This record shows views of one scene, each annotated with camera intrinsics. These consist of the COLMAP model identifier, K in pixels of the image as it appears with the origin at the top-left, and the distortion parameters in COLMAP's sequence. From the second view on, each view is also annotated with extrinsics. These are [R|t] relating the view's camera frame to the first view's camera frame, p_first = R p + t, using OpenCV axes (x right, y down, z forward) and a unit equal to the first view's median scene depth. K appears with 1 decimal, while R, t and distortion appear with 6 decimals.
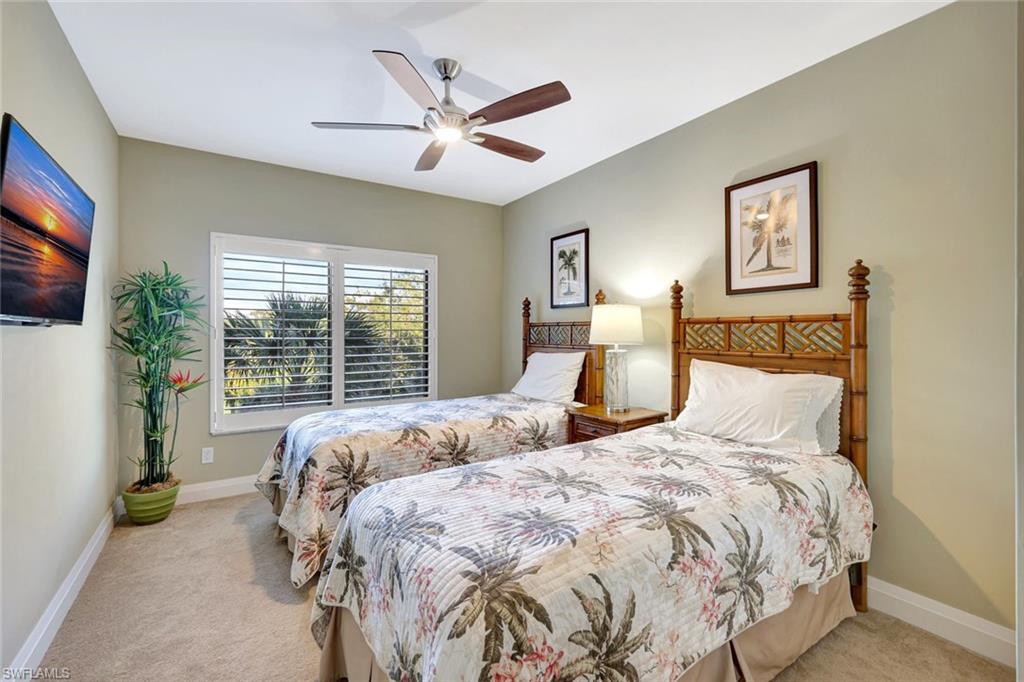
lens RADIAL K [[449.0, 0, 517.6], [0, 449.0, 335.0], [0, 0, 1]] dist [0.009259, 0.000212]
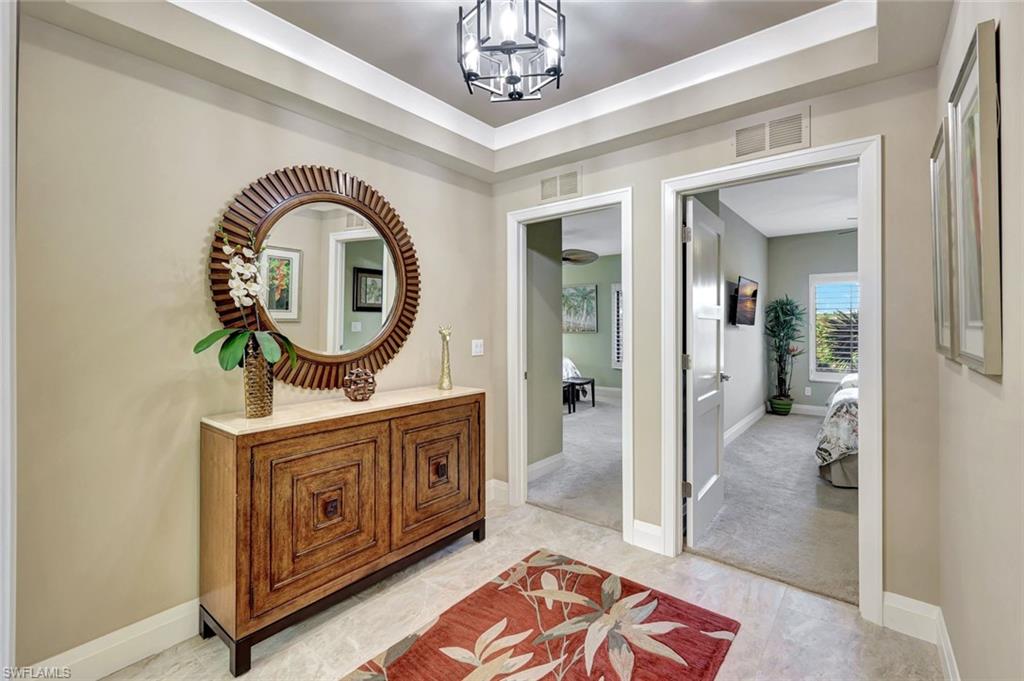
lens RADIAL K [[449.0, 0, 509.4], [0, 449.0, 327.4], [0, 0, 1]] dist [0.009259, 0.000212]
pose [[0.303000, -0.001749, -0.952989, 0.832023], [0.002777, 0.999996, -0.000953, -0.006976], [0.952987, -0.002358, 0.303003, -0.869219]]
